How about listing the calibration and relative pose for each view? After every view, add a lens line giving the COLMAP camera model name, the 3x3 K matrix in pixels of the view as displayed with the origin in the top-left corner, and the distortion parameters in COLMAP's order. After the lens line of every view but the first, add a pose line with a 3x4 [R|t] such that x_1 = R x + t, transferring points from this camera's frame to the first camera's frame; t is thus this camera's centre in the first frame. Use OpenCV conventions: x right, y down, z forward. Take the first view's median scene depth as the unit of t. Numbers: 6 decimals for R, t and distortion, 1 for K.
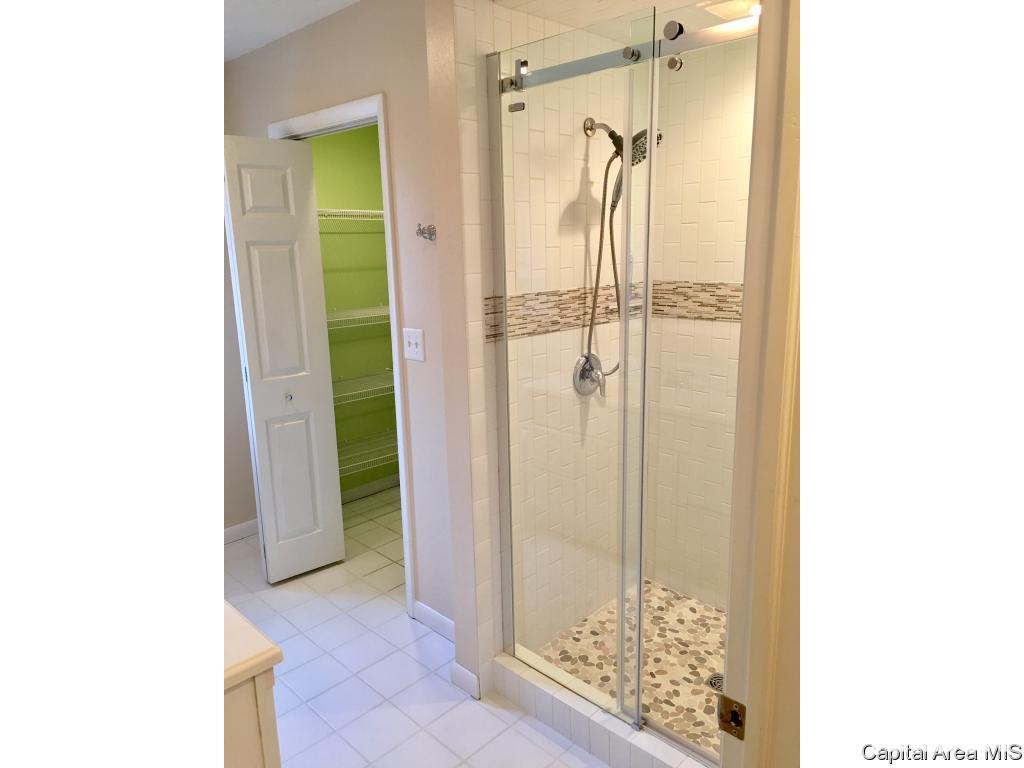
lens RADIAL K [[660.8, 0, 512.5], [0, 660.8, 385.3], [0, 0, 1]] dist [0.033766, -0.004968]
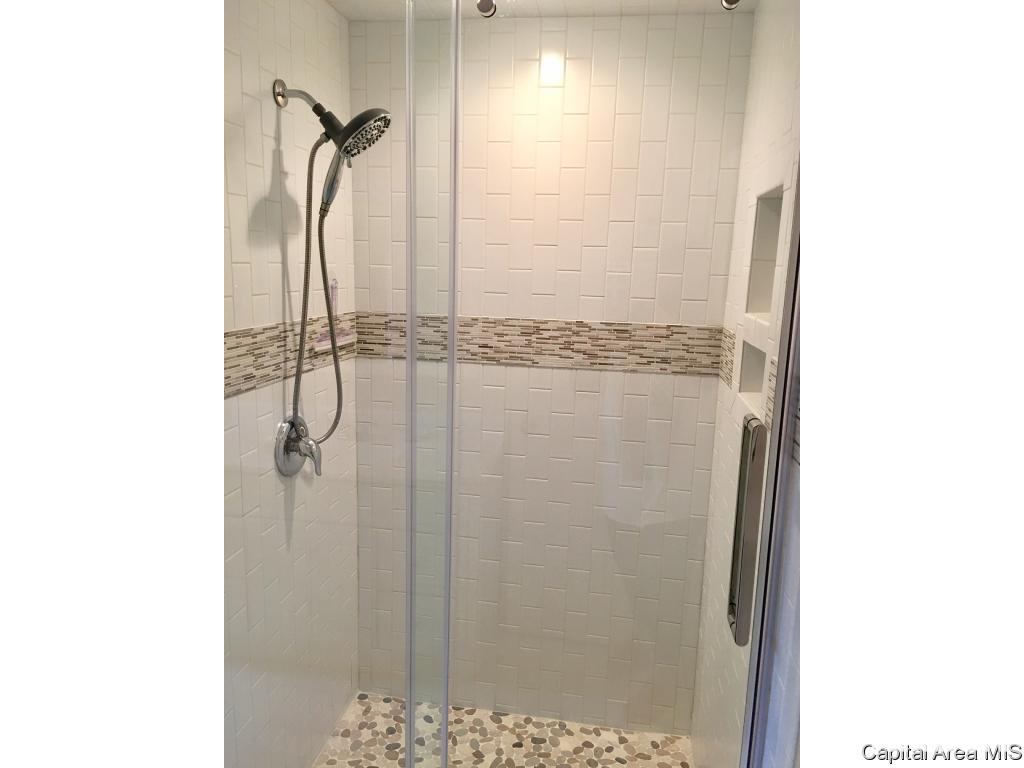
lens RADIAL K [[660.8, 0, 511.5], [0, 660.8, 382.6], [0, 0, 1]] dist [0.033766, -0.004968]
pose [[0.820183, -0.056151, 0.569339, -0.094579], [0.073195, 0.997292, -0.007087, -0.062642], [-0.567399, 0.047485, 0.822073, 0.294243]]
